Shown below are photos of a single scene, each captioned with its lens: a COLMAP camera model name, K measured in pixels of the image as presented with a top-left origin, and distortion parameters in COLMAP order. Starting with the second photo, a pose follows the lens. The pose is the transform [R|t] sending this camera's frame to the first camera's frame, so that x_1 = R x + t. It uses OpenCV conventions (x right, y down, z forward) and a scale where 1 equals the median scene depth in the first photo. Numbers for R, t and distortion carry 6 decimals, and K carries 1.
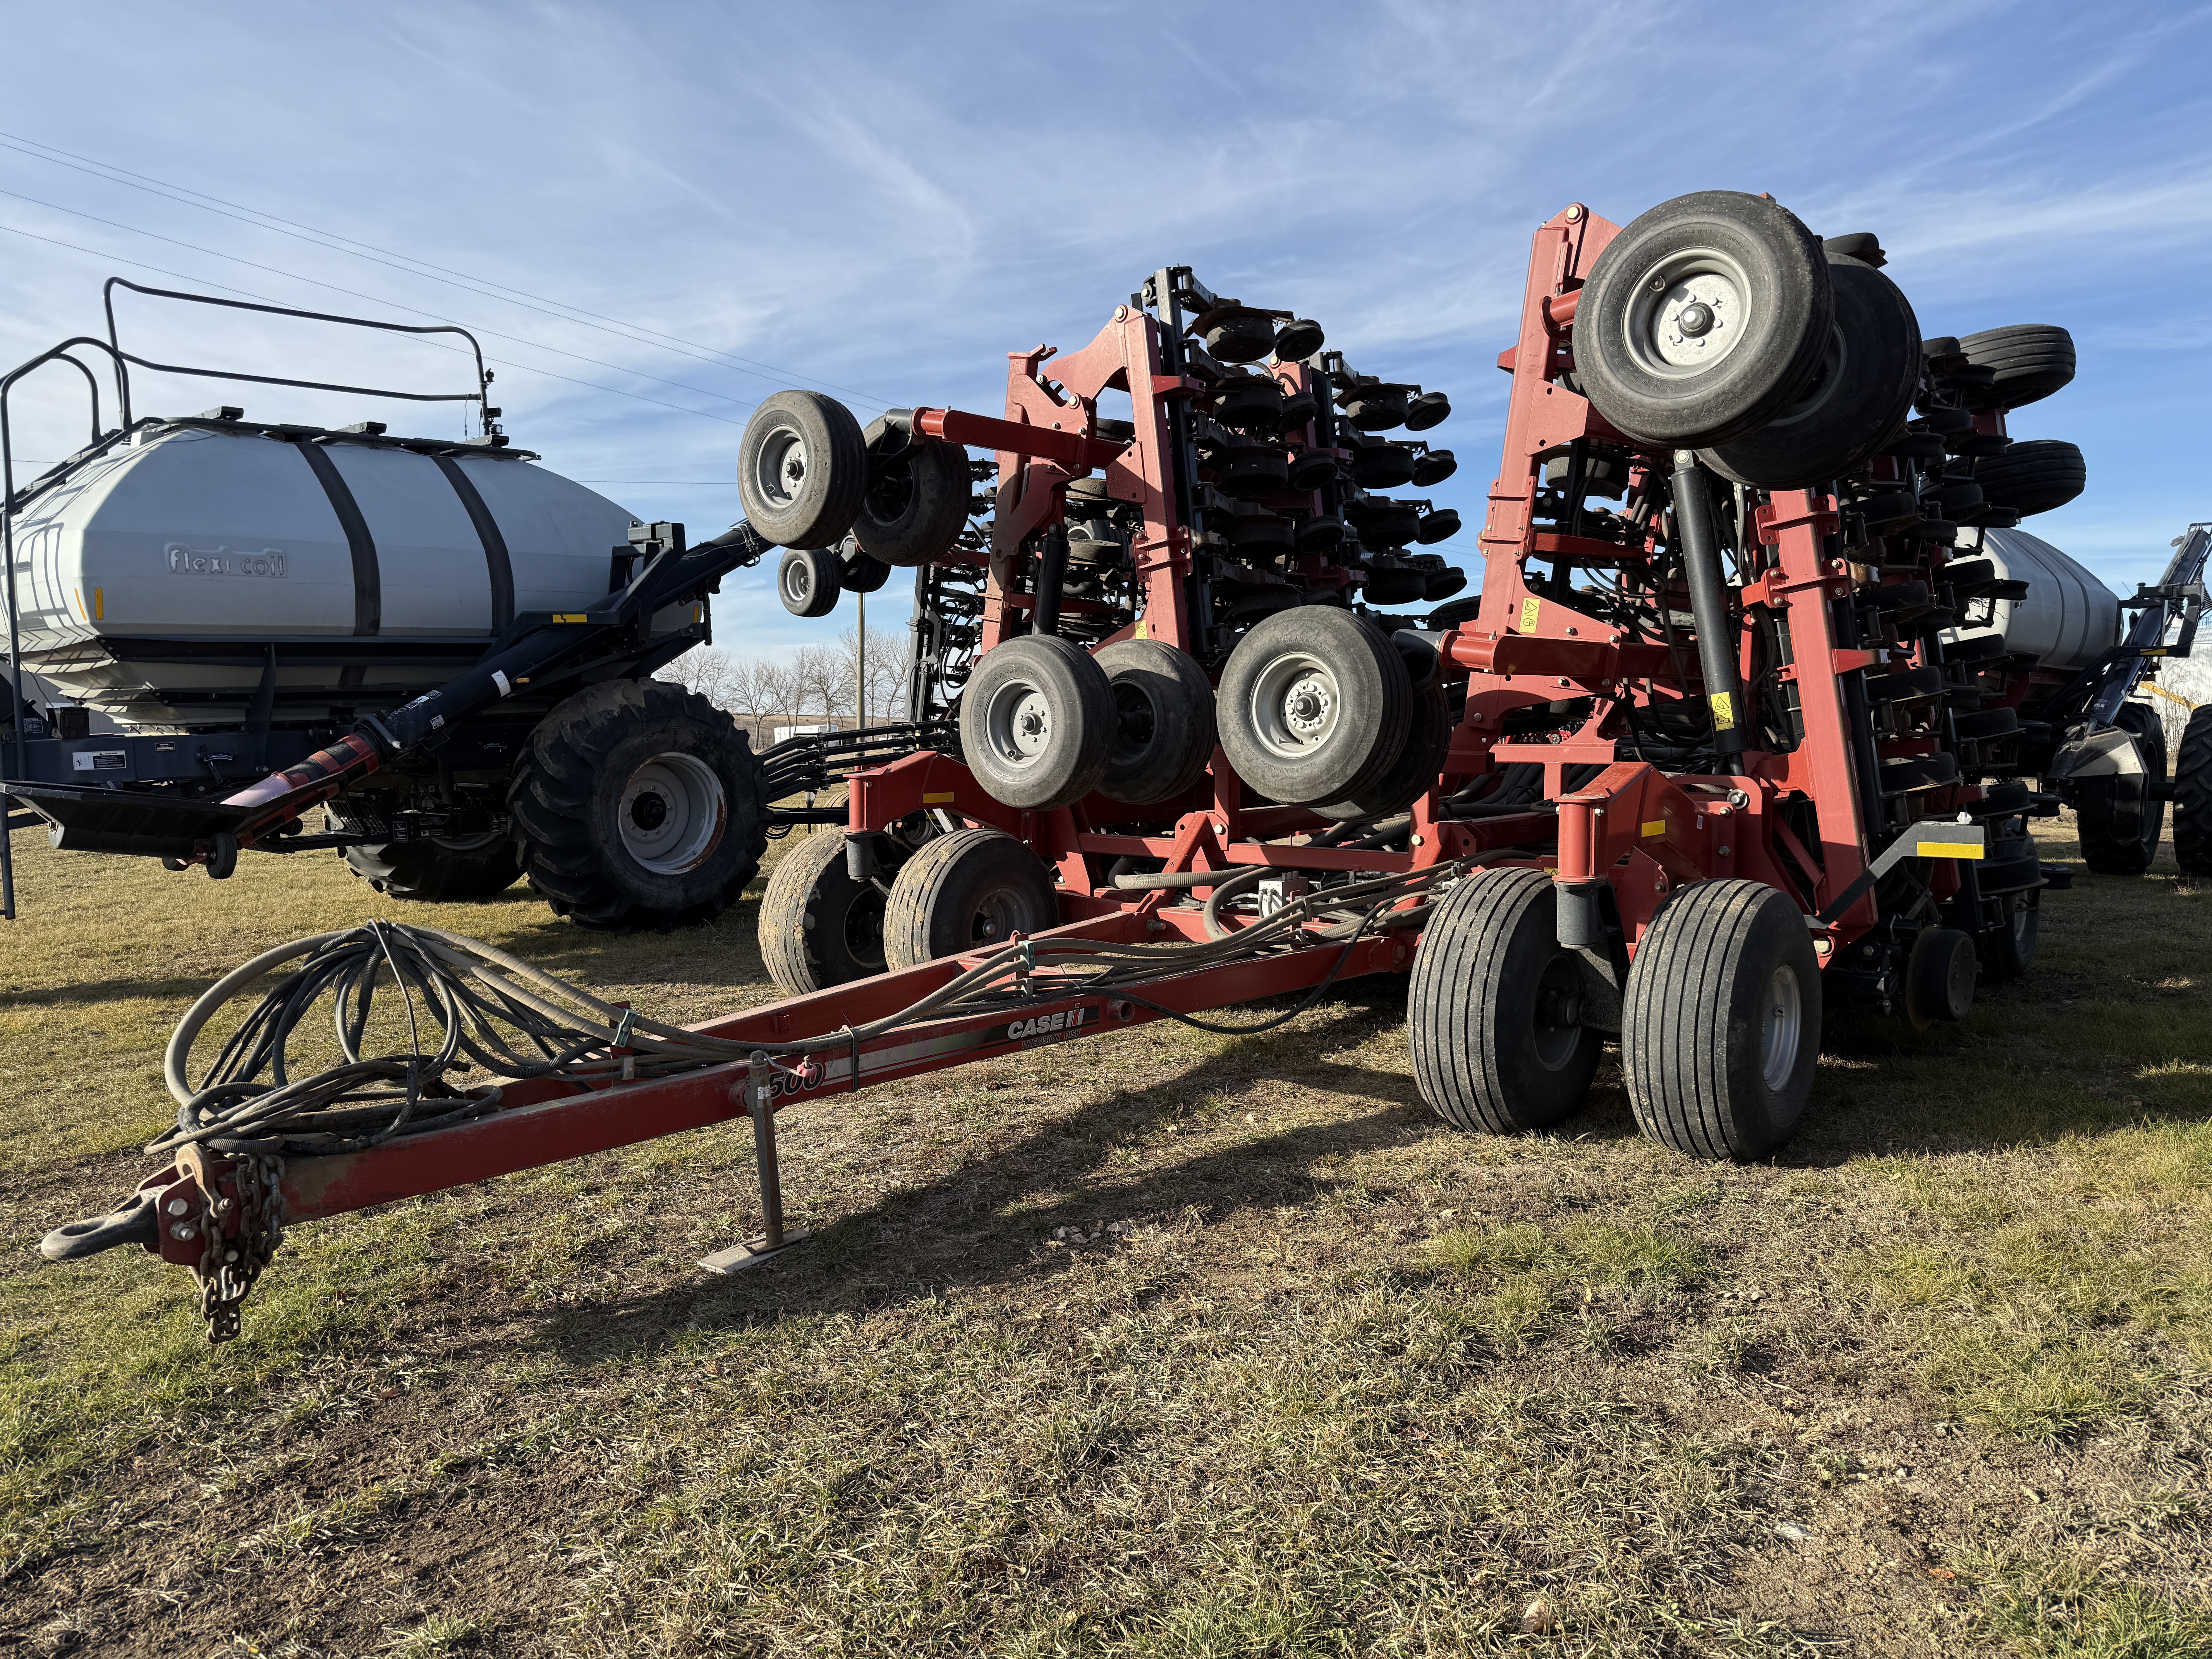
lens RADIAL K [[1545.8, 0, 1115.1], [0, 1545.8, 840.3], [0, 0, 1]] dist [0.111367, -0.142645]
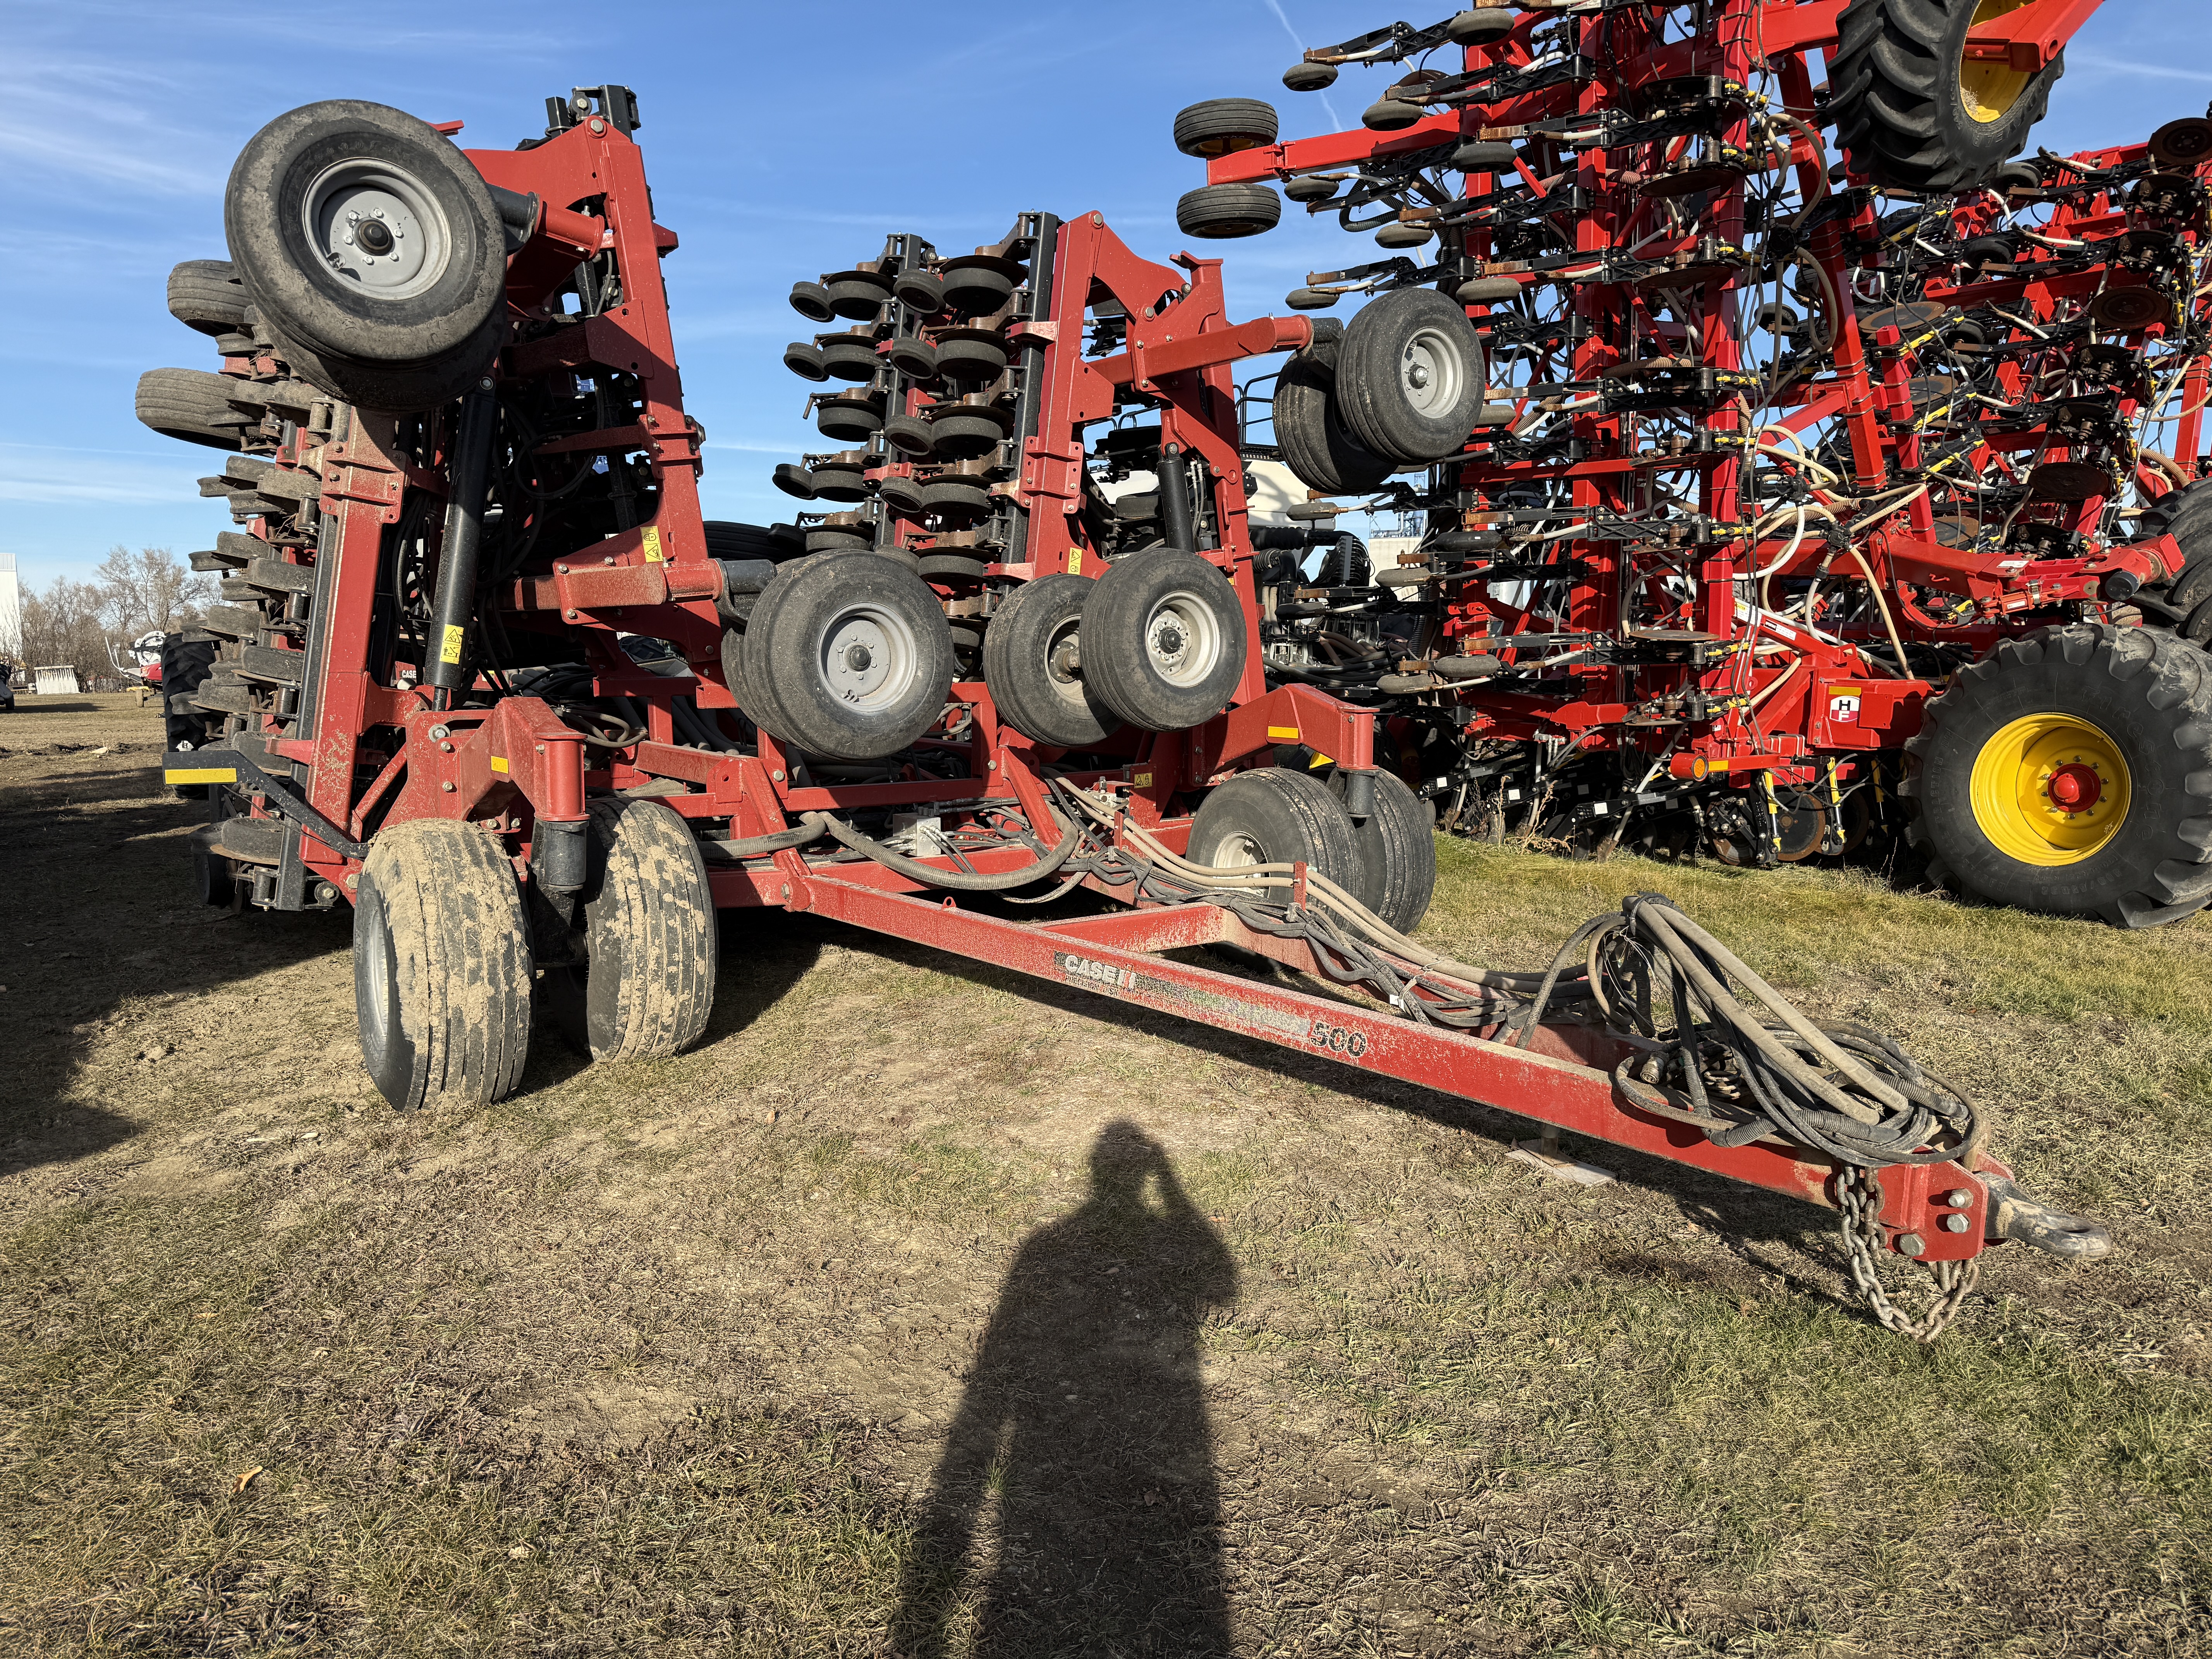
lens RADIAL K [[1545.8, 0, 1115.1], [0, 1545.8, 840.3], [0, 0, 1]] dist [0.111367, -0.142645]
pose [[0.262432, -0.119476, 0.957525, -0.717790], [0.076322, 0.991766, 0.102831, -0.045985], [-0.961927, 0.046094, 0.269390, 0.556194]]
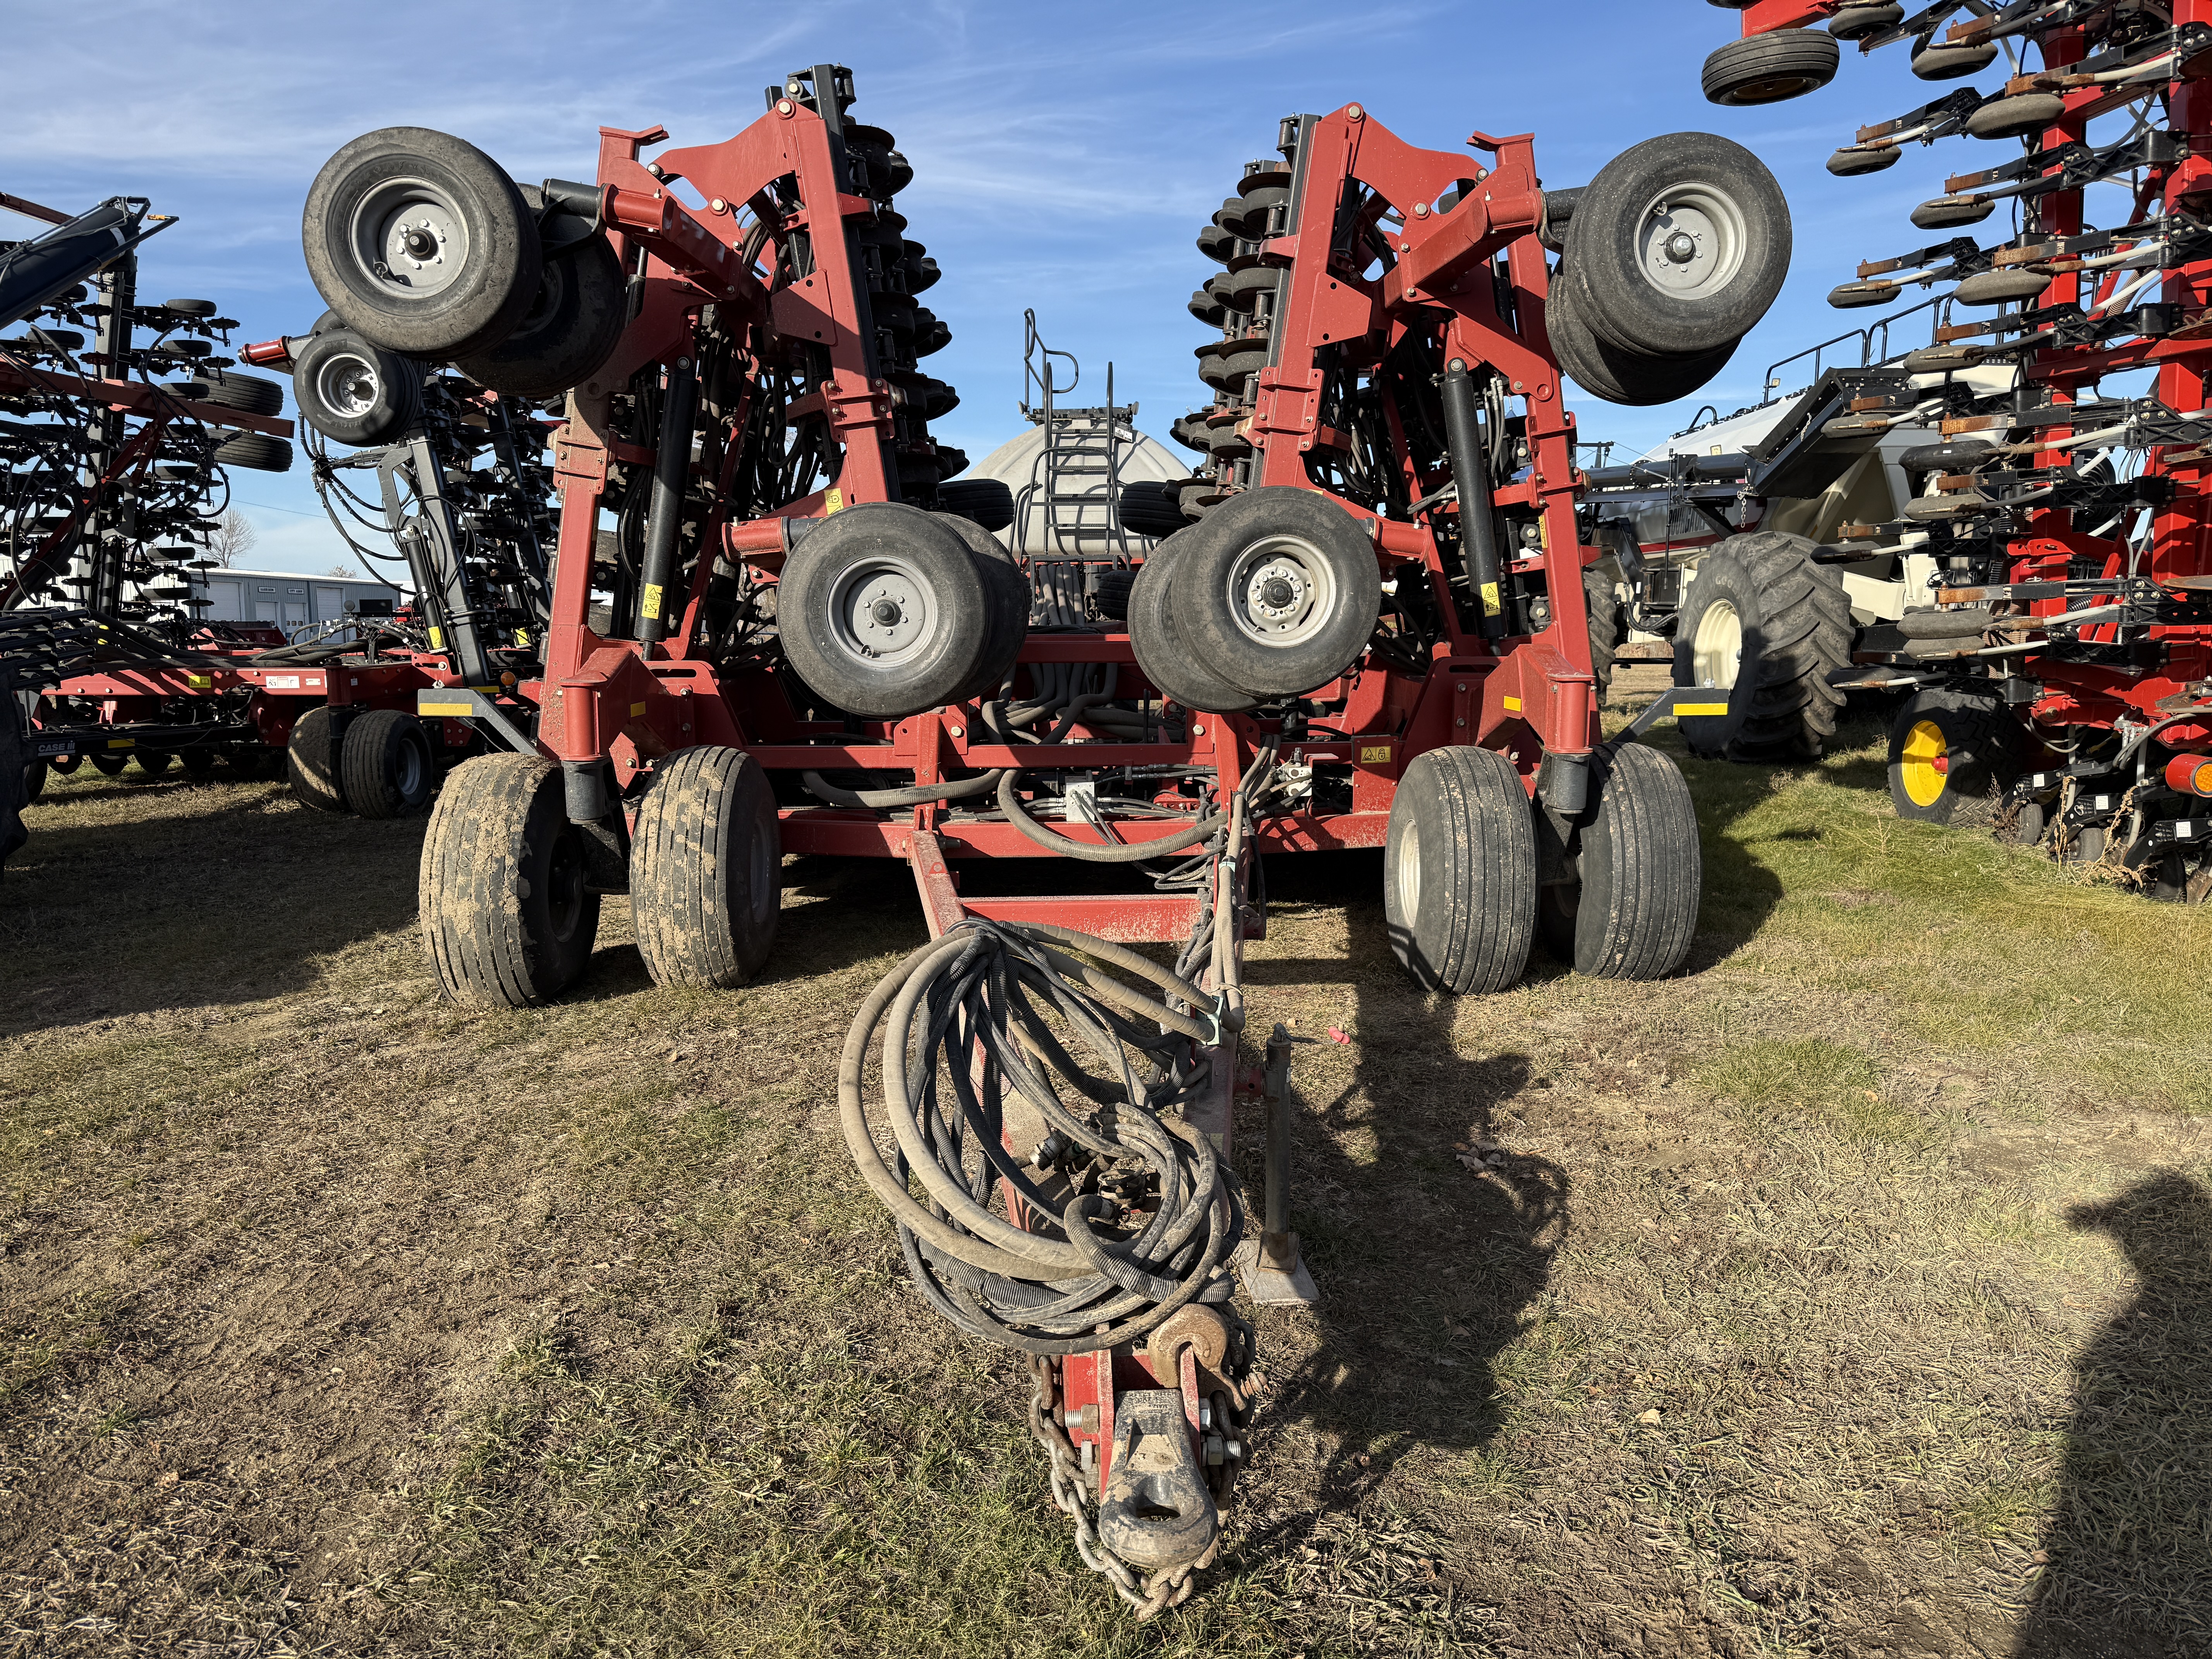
lens RADIAL K [[1542.8, 0, 1120.6], [0, 1542.8, 841.5], [0, 0, 1]] dist [0.108908, -0.167937]
pose [[0.743481, -0.100688, 0.661133, -0.446506], [0.054673, 0.994443, 0.089966, -0.018570], [-0.666518, -0.030742, 0.744855, 0.258217]]
